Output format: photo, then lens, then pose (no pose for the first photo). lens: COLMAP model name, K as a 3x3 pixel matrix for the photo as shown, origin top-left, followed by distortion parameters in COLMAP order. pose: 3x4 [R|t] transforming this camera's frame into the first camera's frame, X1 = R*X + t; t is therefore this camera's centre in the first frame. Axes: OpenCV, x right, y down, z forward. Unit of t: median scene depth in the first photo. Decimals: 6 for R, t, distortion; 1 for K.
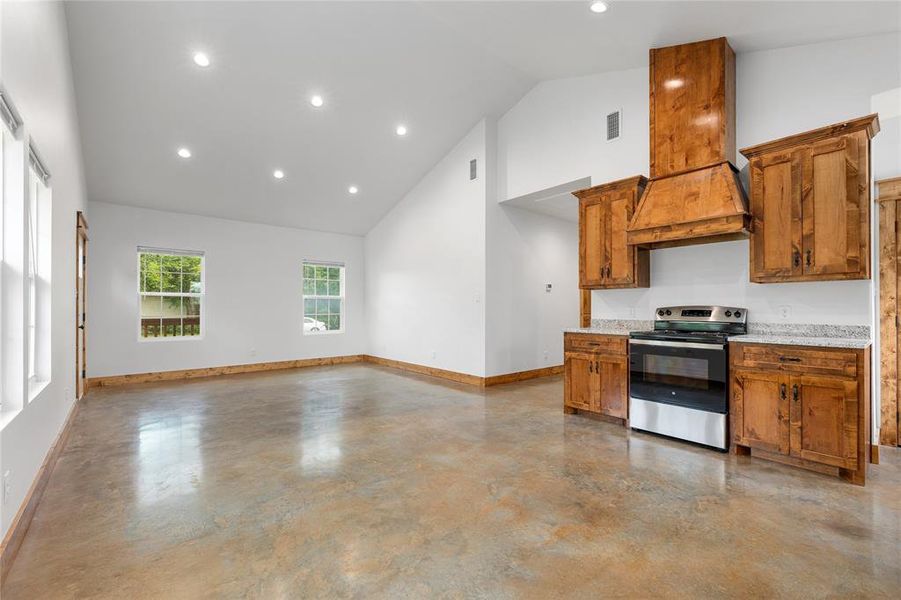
lens RADIAL K [[381.5, 0, 447.2], [0, 381.5, 305.3], [0, 0, 1]] dist [0.000462, 0.000097]
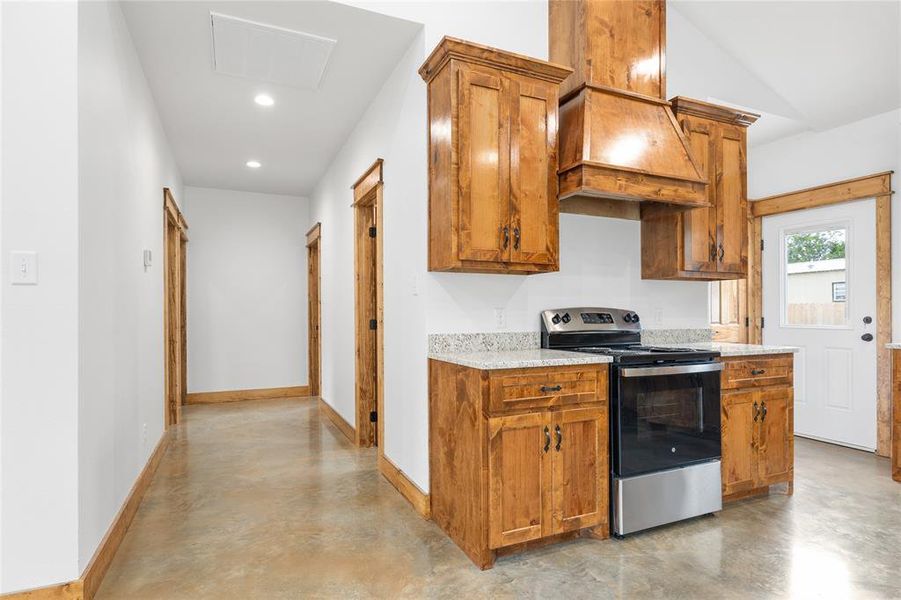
lens RADIAL K [[482.8, 0, 451.2], [0, 482.8, 312.3], [0, 0, 1]] dist [-0.001472, 0.000384]
pose [[0.274003, -0.001052, 0.961728, -0.250254], [-0.004982, 0.999984, 0.002514, 0.010498], [-0.961716, -0.005480, 0.273994, 1.149456]]
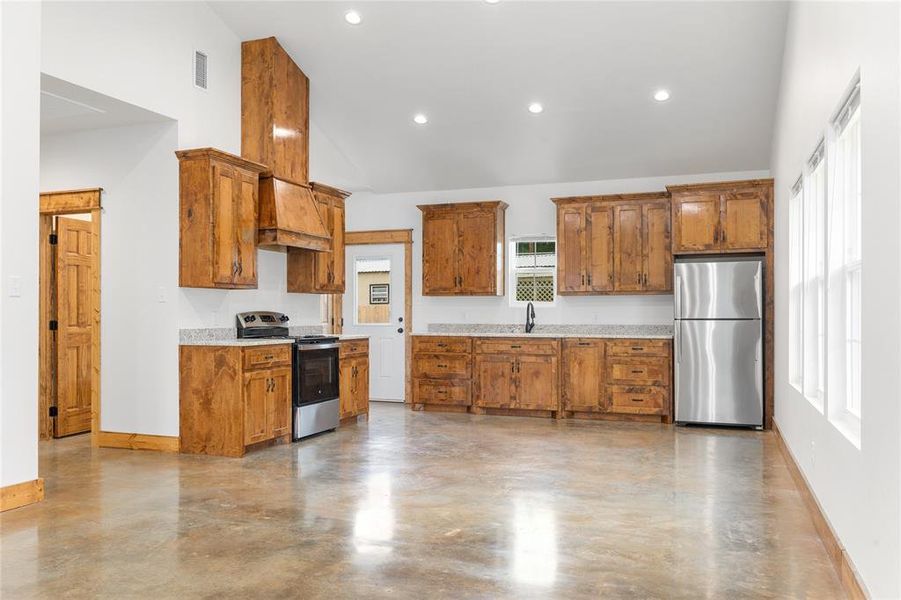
lens RADIAL K [[720.0, 0, 449.8], [0, 720.0, 309.4], [0, 0, 1]] dist [-0.002501, -0.001347]
pose [[-0.488868, 0.003595, 0.872351, -1.401623], [-0.008299, 0.999927, -0.008772, 0.010592], [-0.872318, -0.011528, -0.488802, 1.709158]]
